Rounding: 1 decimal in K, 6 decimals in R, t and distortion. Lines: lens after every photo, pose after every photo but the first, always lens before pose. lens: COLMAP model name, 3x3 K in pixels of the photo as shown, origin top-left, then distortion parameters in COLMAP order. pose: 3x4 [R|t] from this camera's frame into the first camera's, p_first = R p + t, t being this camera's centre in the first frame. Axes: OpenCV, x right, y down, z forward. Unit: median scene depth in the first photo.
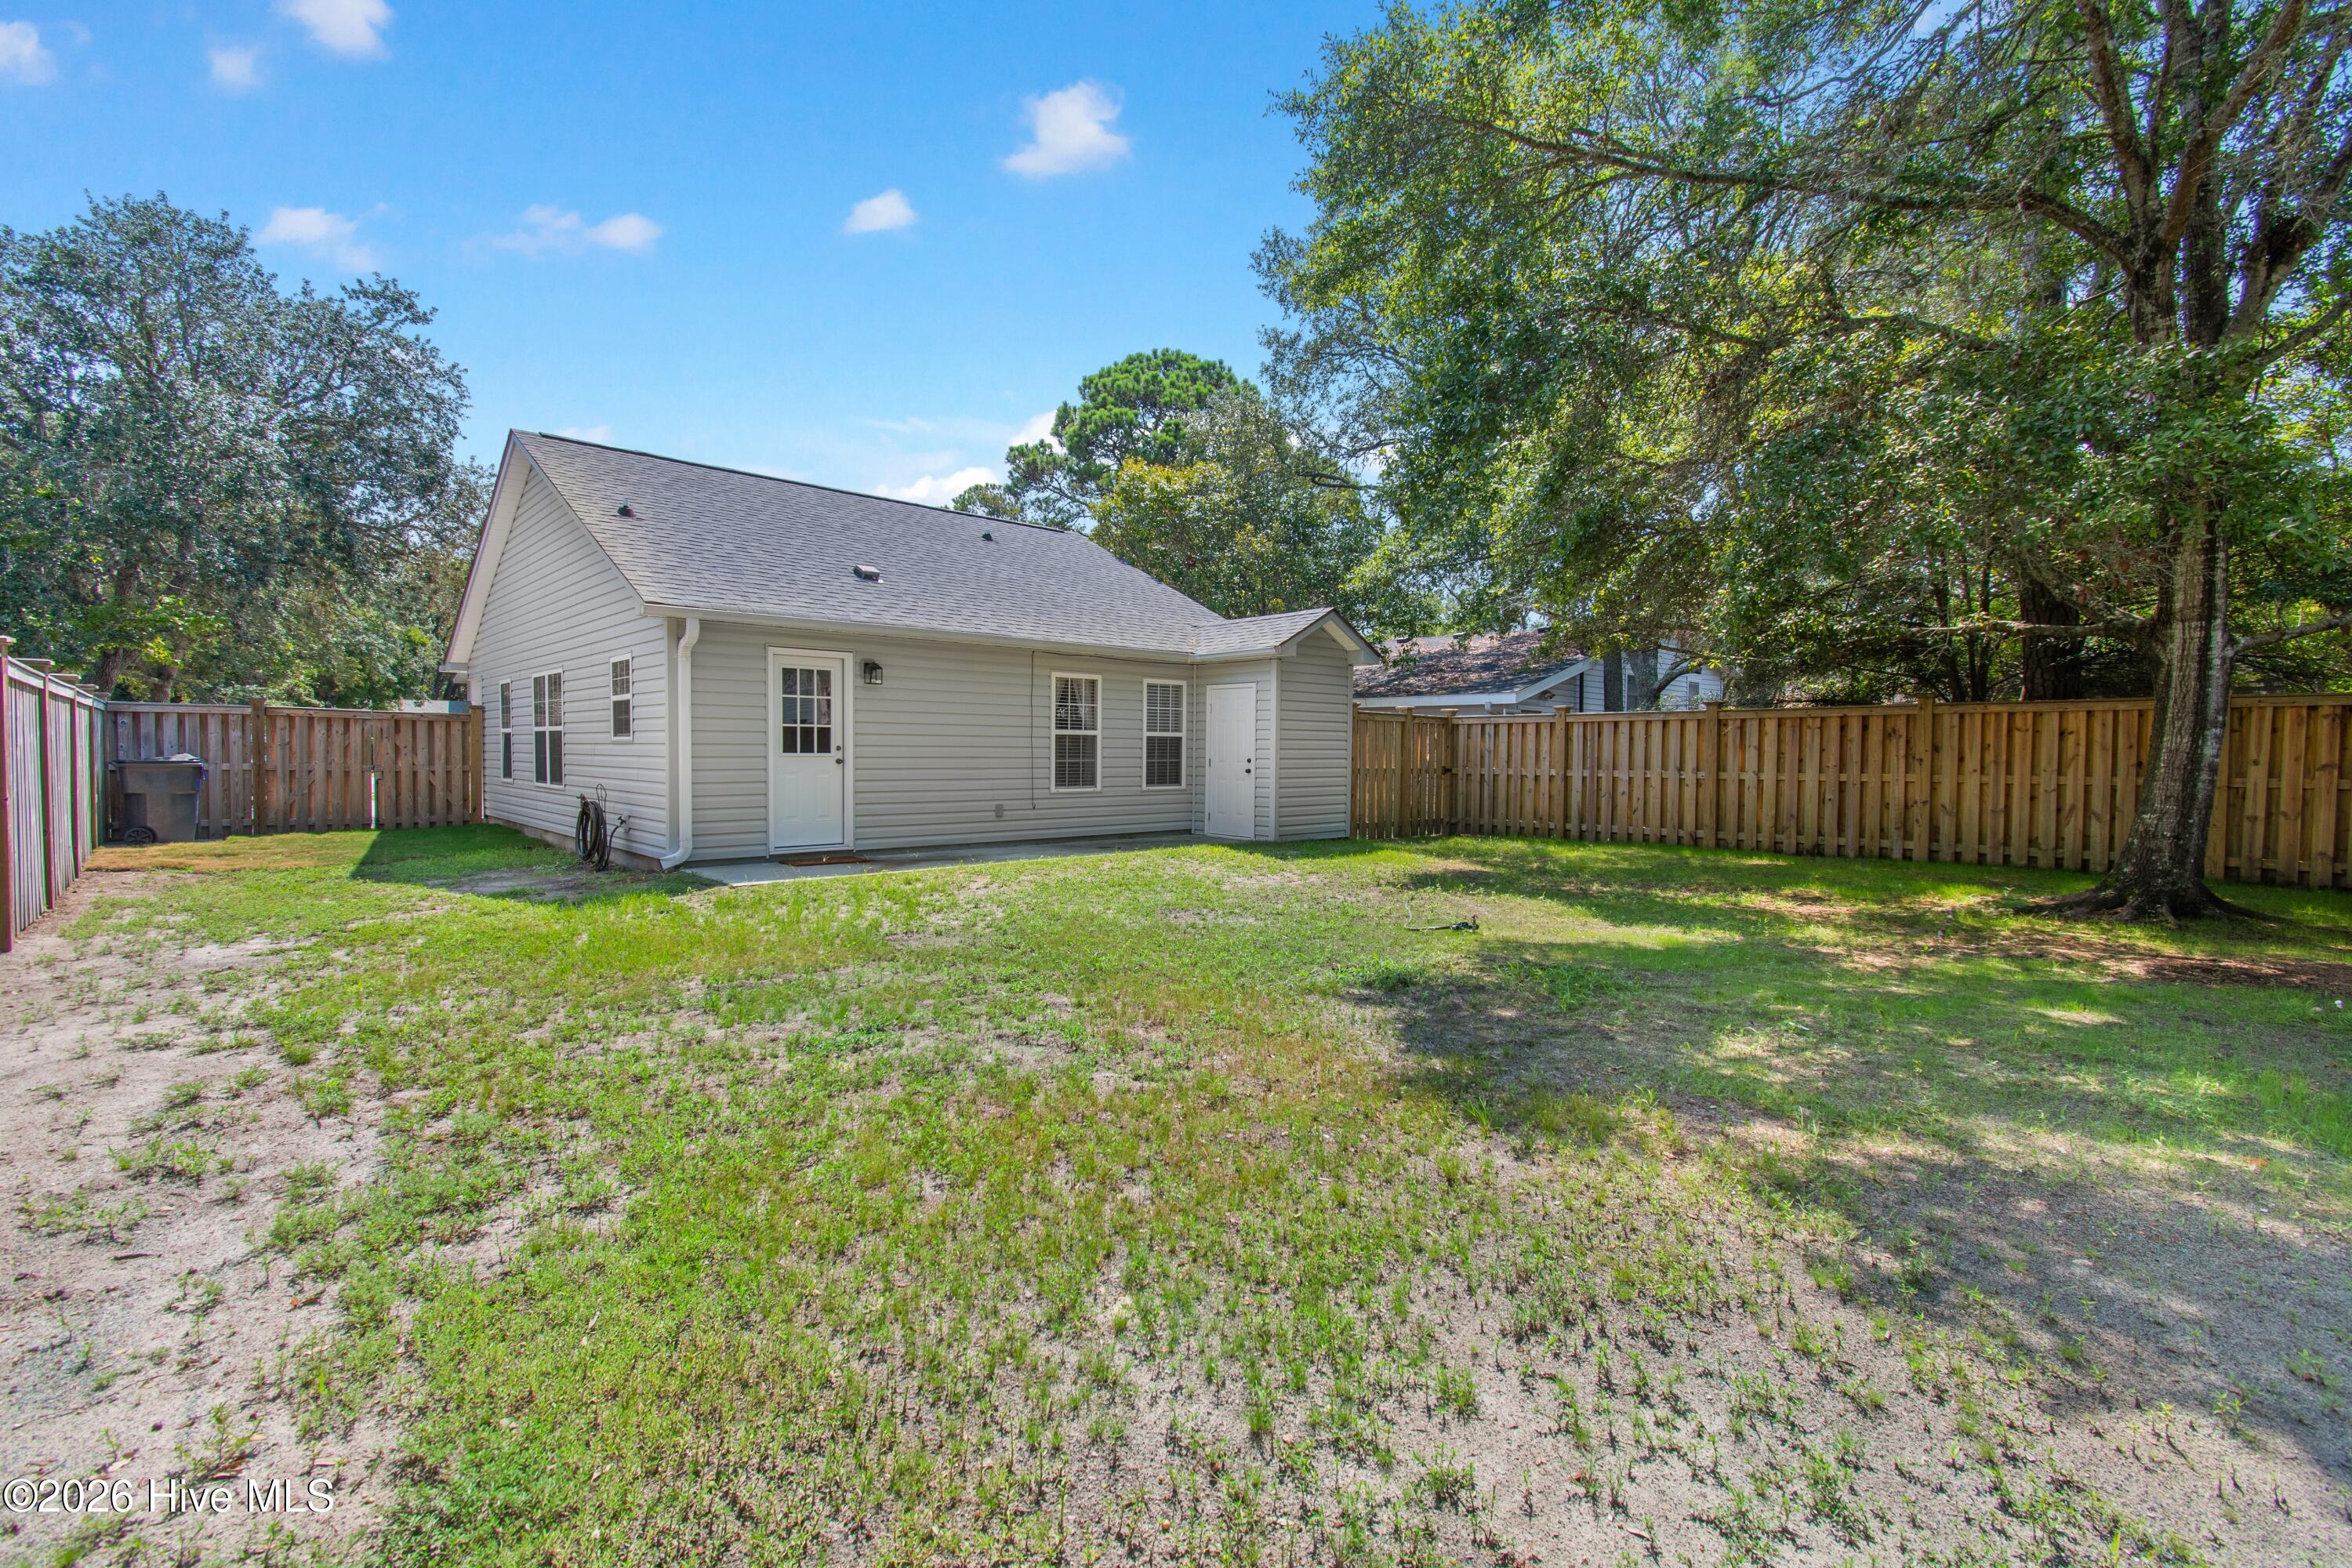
lens RADIAL K [[1032.4, 0, 1173.7], [0, 1032.4, 785.8], [0, 0, 1]] dist [0.002787, -0.000796]
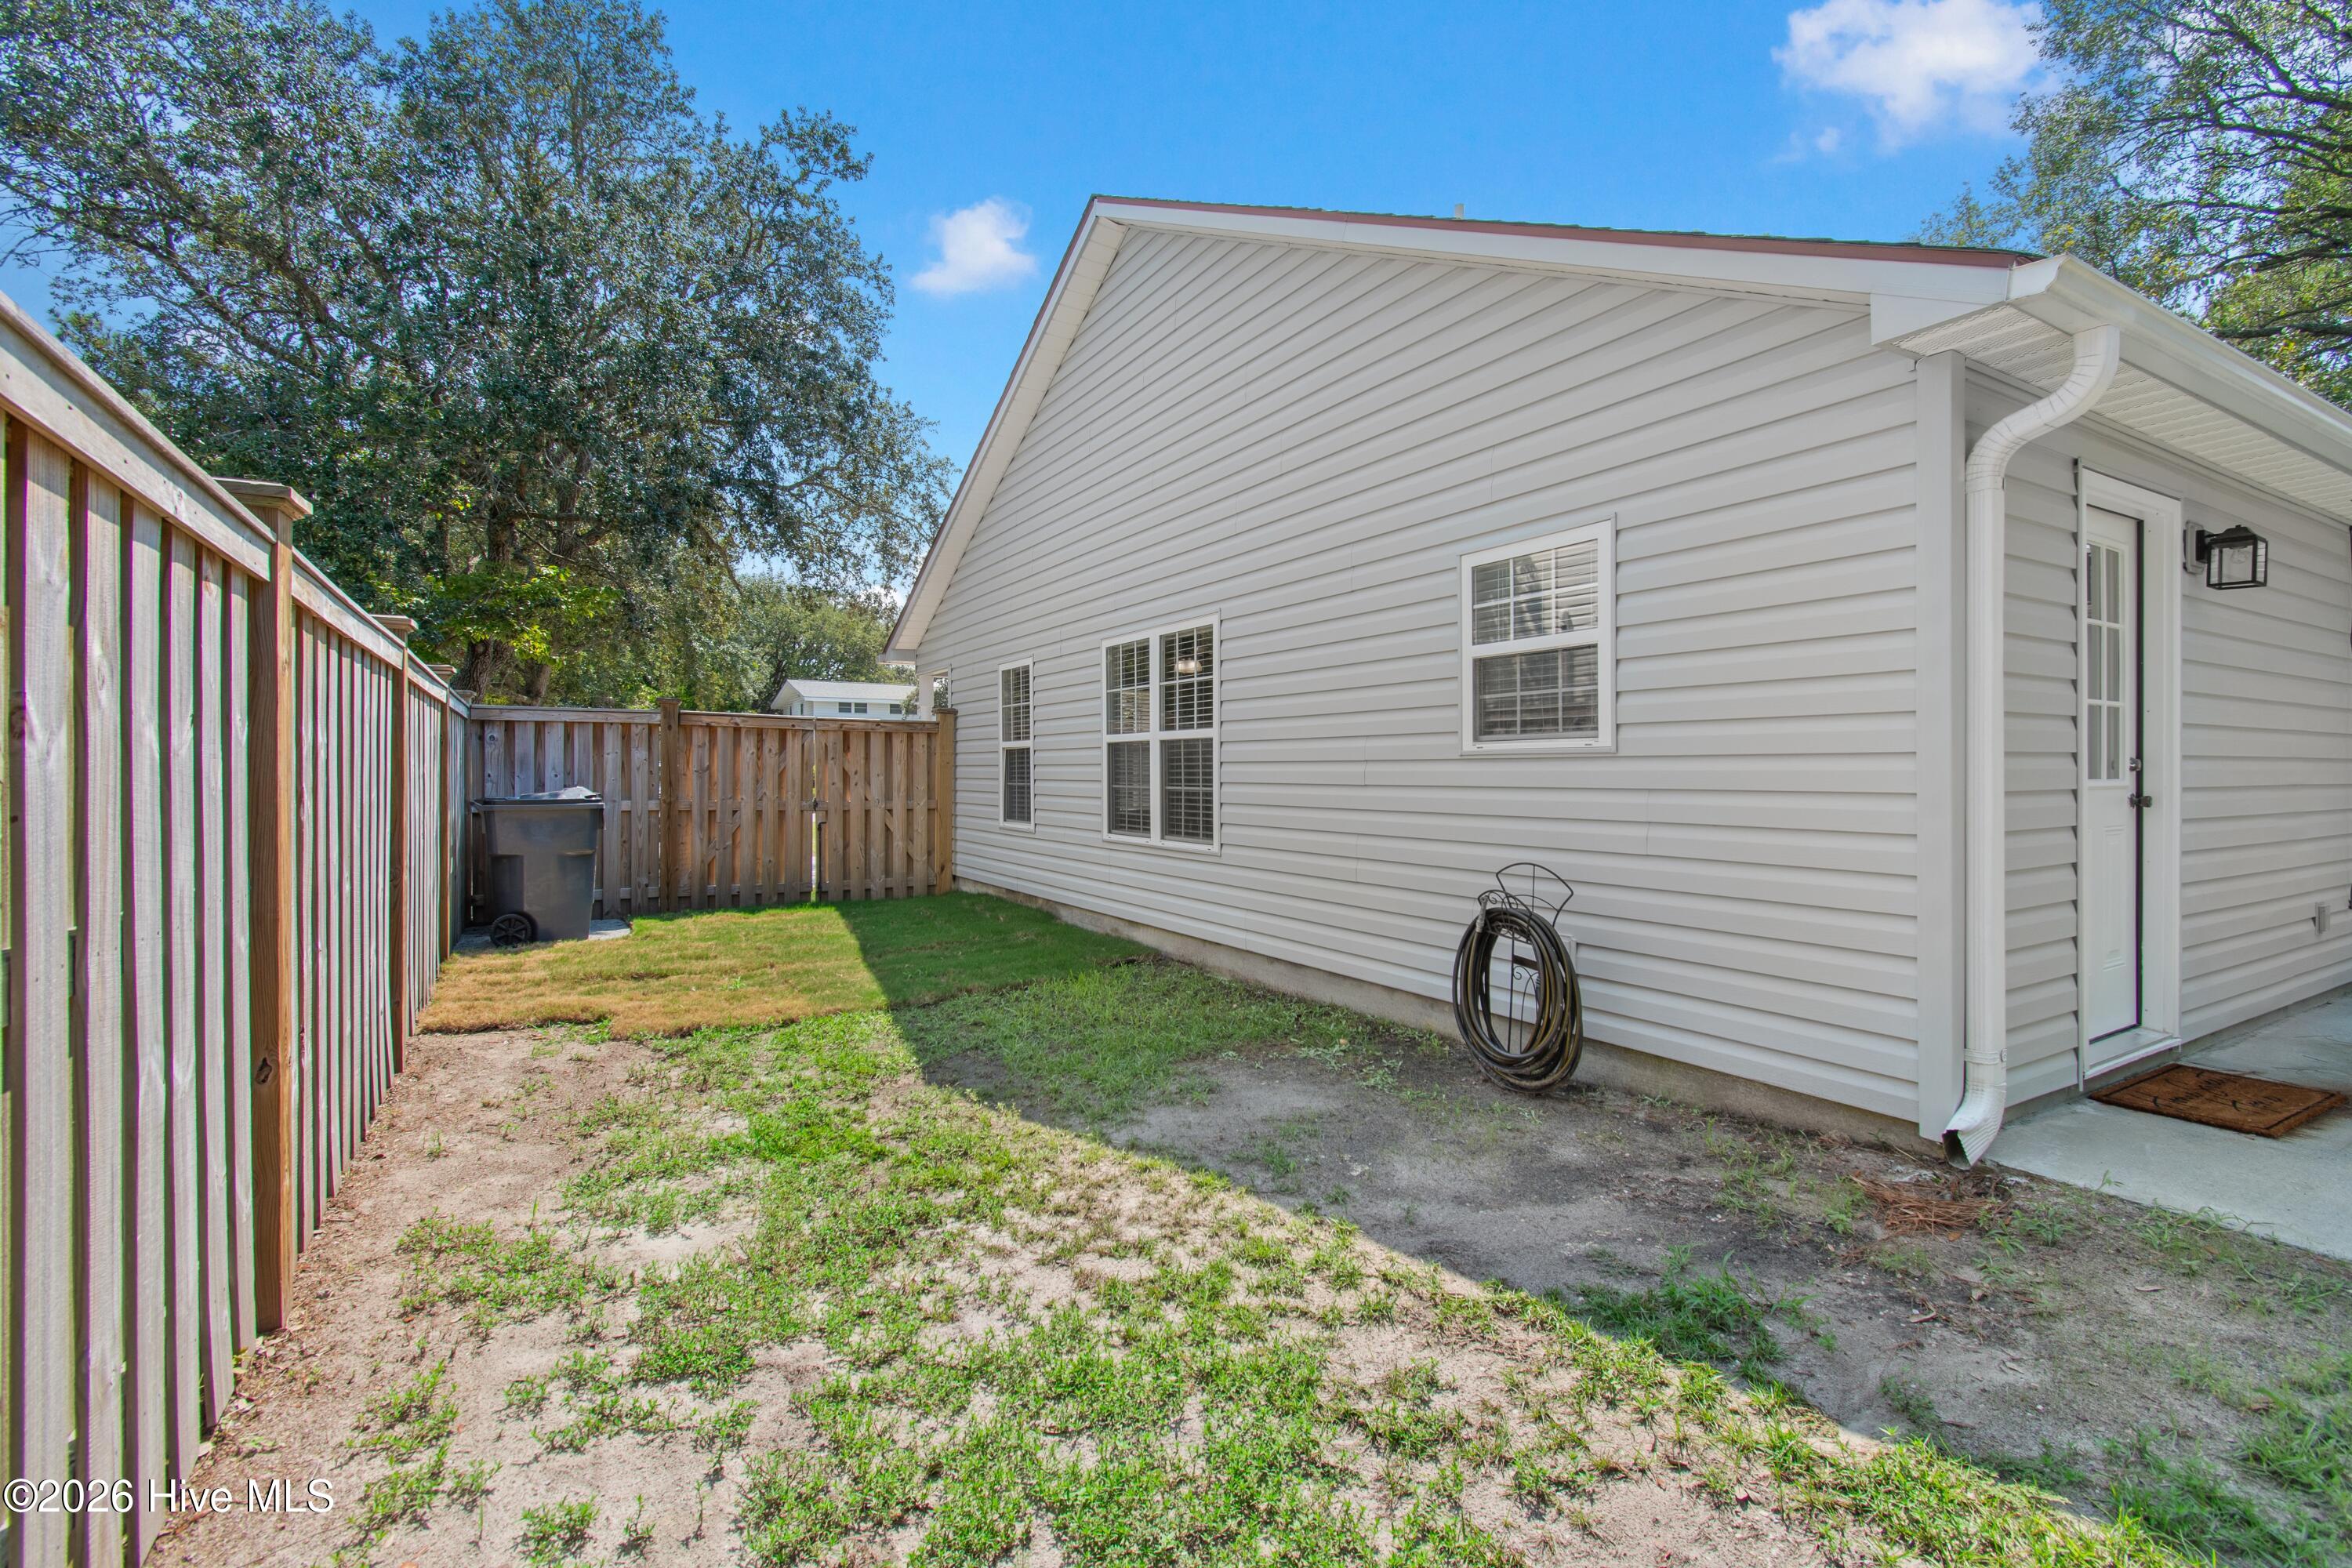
lens RADIAL K [[1038.0, 0, 1175.5], [0, 1038.0, 775.3], [0, 0, 1]] dist [0.001394, -0.000080]
pose [[0.977917, -0.006004, -0.208909, -0.447407], [0.000033, 0.999592, -0.028575, -0.018663], [0.208995, 0.027937, 0.977517, 0.440427]]
